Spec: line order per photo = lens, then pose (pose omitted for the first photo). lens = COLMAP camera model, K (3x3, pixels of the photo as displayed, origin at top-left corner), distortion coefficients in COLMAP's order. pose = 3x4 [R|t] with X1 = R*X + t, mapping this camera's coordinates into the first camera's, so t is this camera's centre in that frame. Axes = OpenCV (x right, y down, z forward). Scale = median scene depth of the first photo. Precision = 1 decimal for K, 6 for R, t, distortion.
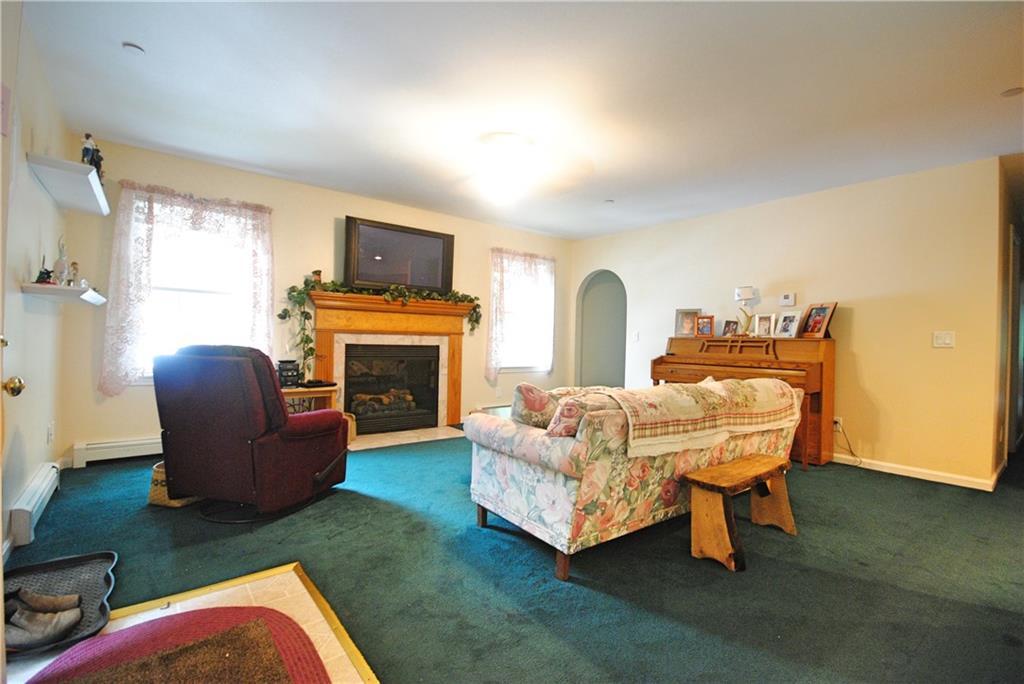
lens RADIAL K [[456.2, 0, 515.0], [0, 456.2, 340.8], [0, 0, 1]] dist [-0.000553, 0.000031]
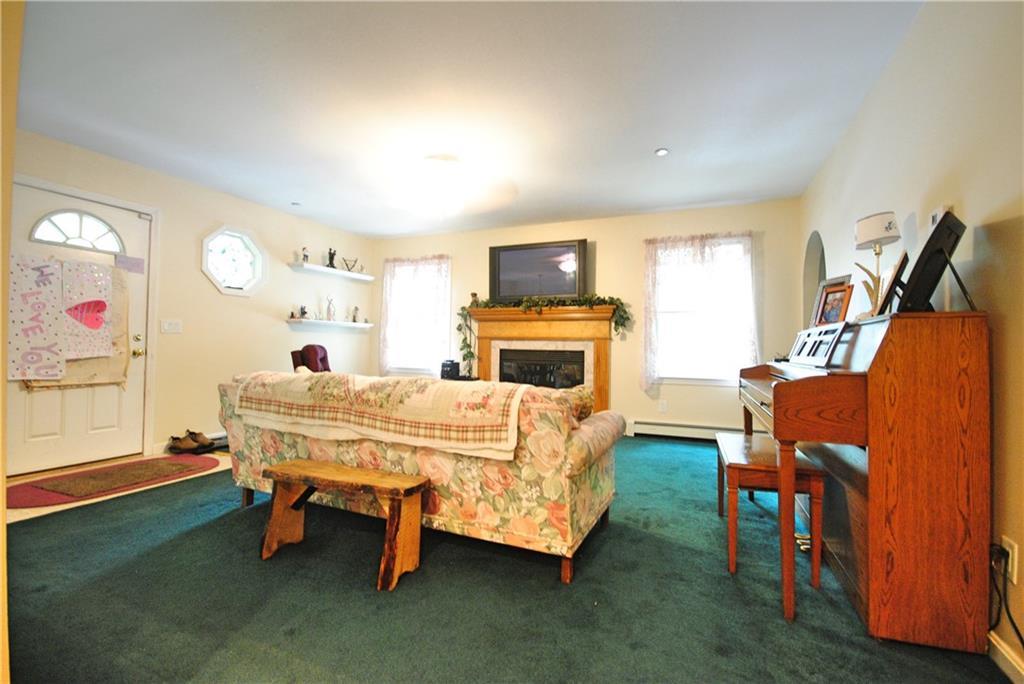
lens RADIAL K [[456.2, 0, 517.3], [0, 456.2, 339.2], [0, 0, 1]] dist [-0.000553, 0.000031]
pose [[0.478804, -0.031594, -0.877353, 0.730221], [-0.006962, 0.999184, -0.039781, 0.029127], [0.877894, 0.025155, 0.478193, 0.444817]]
